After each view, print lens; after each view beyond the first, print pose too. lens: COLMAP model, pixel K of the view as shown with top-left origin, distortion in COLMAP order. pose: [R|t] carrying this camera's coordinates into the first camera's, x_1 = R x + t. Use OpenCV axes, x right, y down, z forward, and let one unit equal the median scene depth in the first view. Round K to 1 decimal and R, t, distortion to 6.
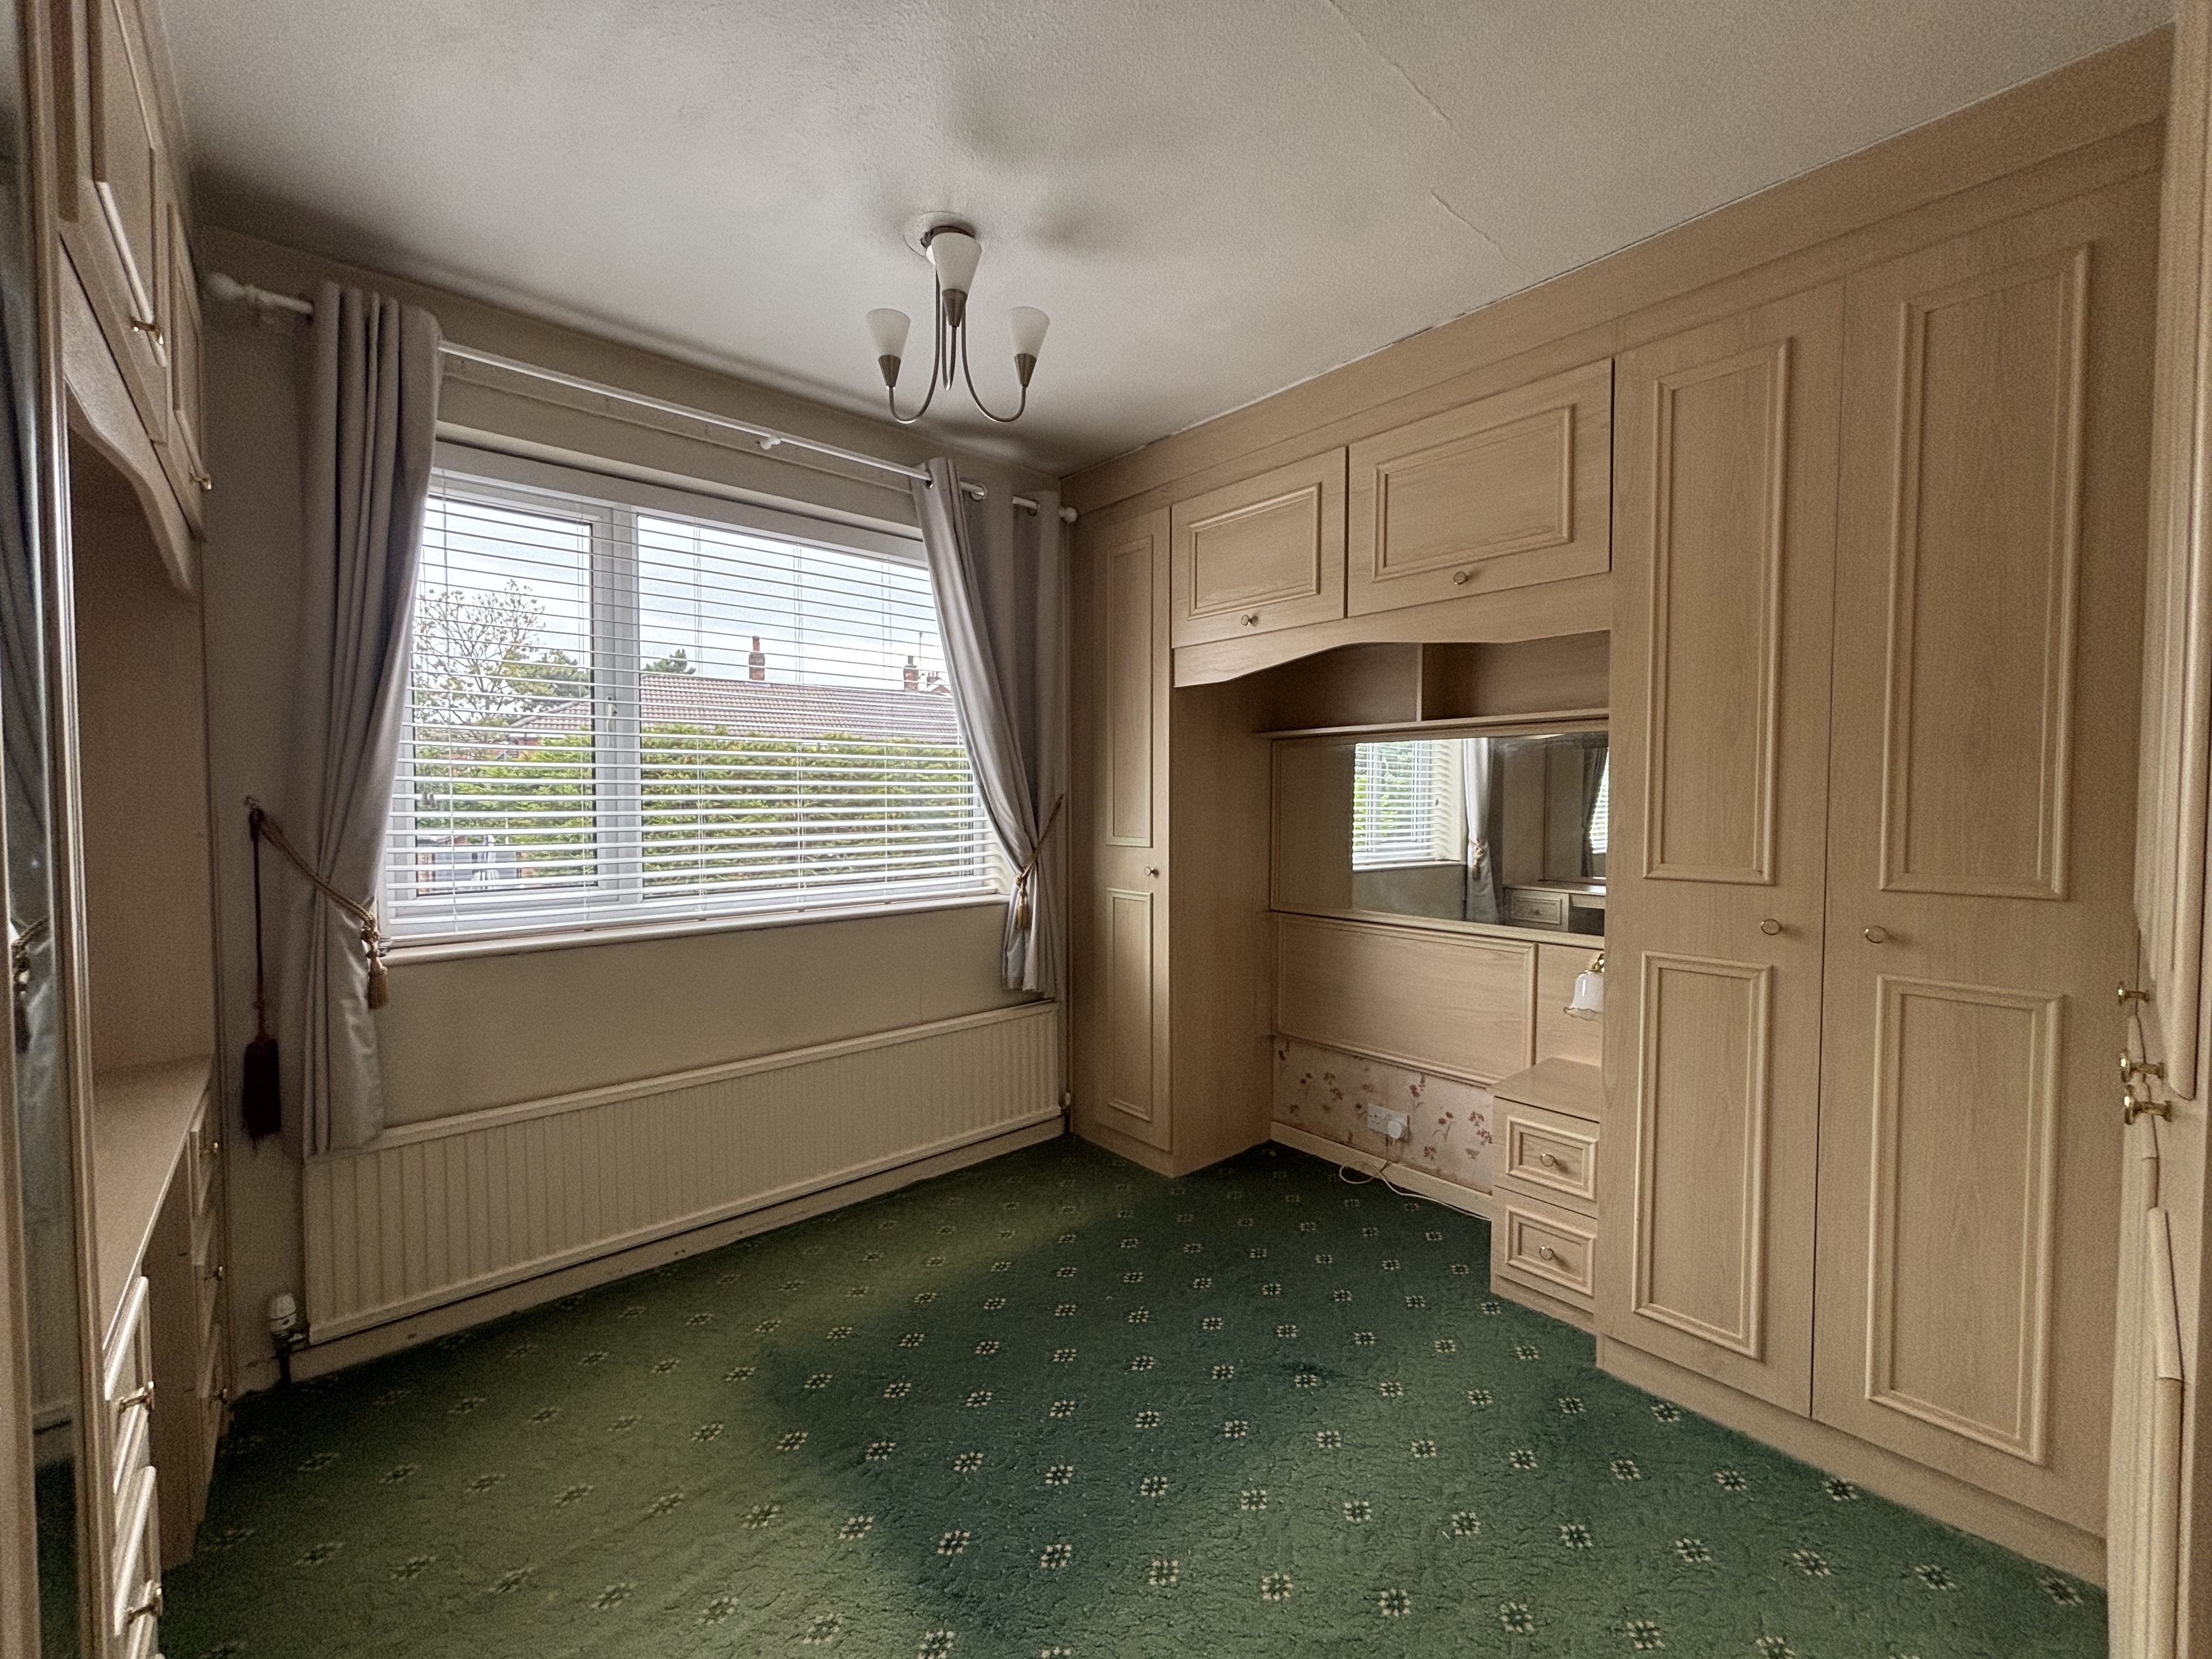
lens RADIAL K [[890.5, 0, 1101.5], [0, 890.5, 827.8], [0, 0, 1]] dist [0.002907, 0.000531]
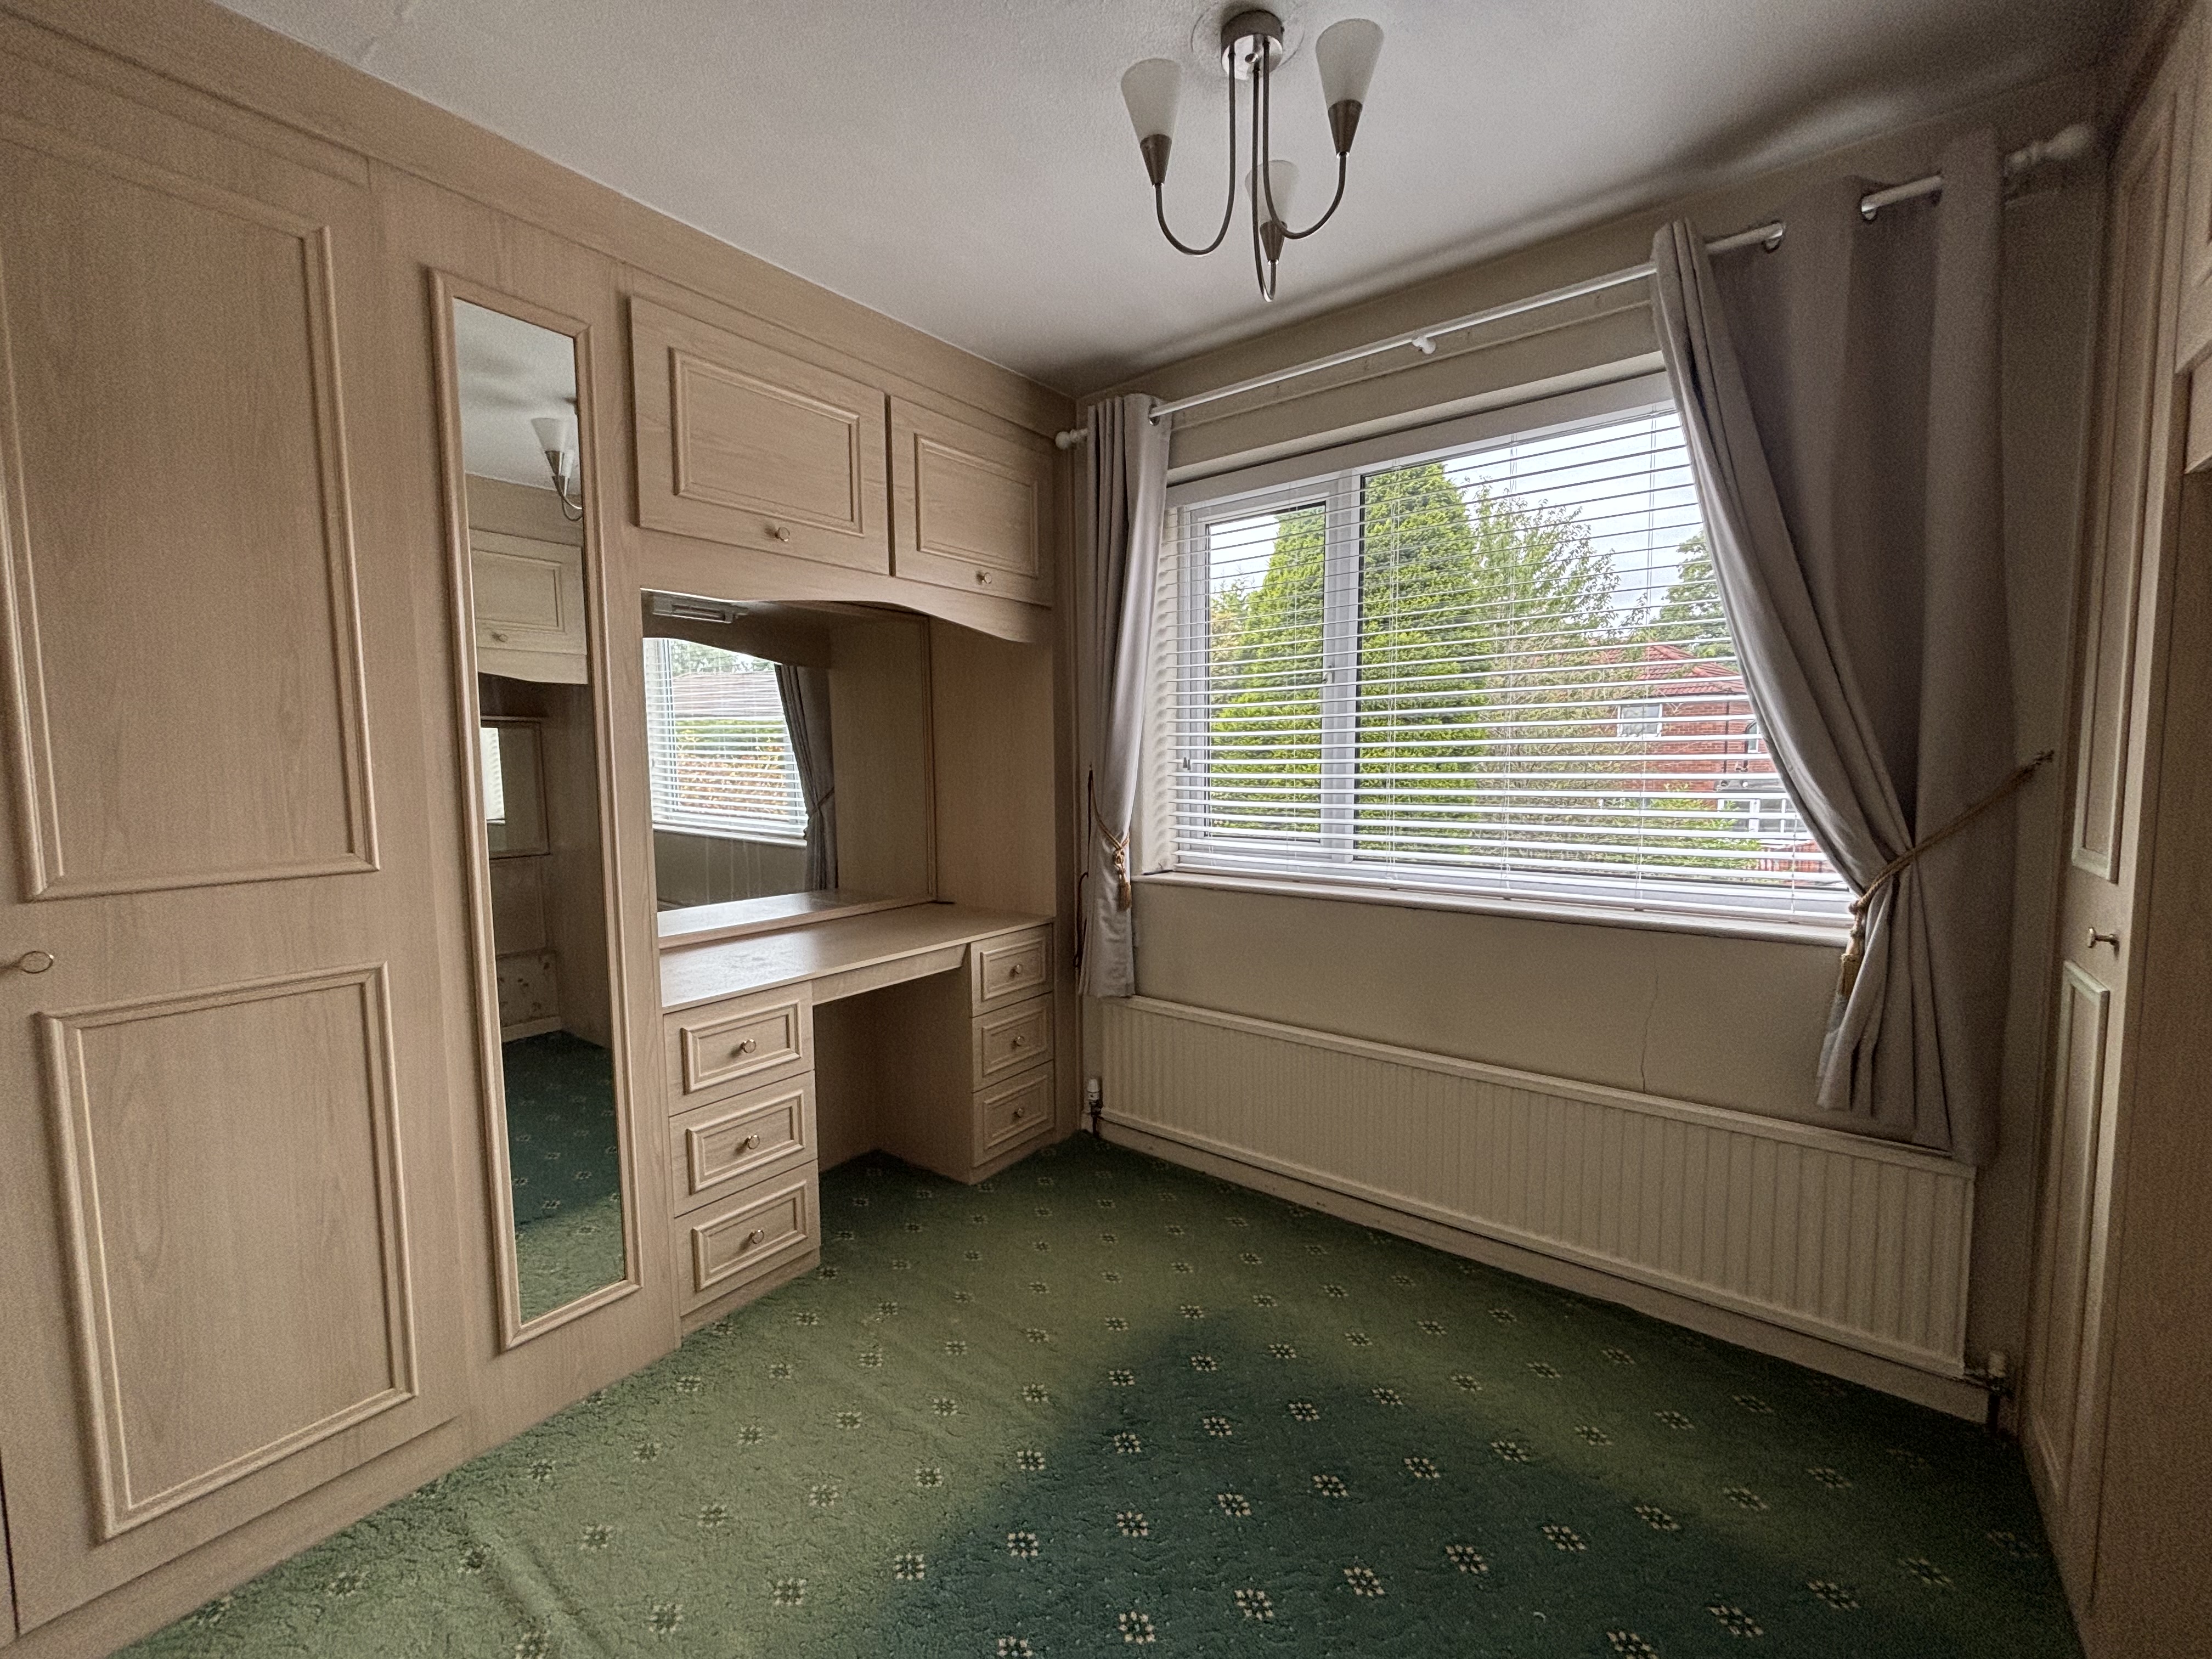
lens RADIAL K [[890.5, 0, 1101.5], [0, 890.5, 827.8], [0, 0, 1]] dist [0.002907, 0.000531]
pose [[0.192373, 0.080855, -0.977985, 0.489411], [-0.023807, 0.996691, 0.077718, -0.033680], [0.981033, 0.008332, 0.193661, 0.594091]]
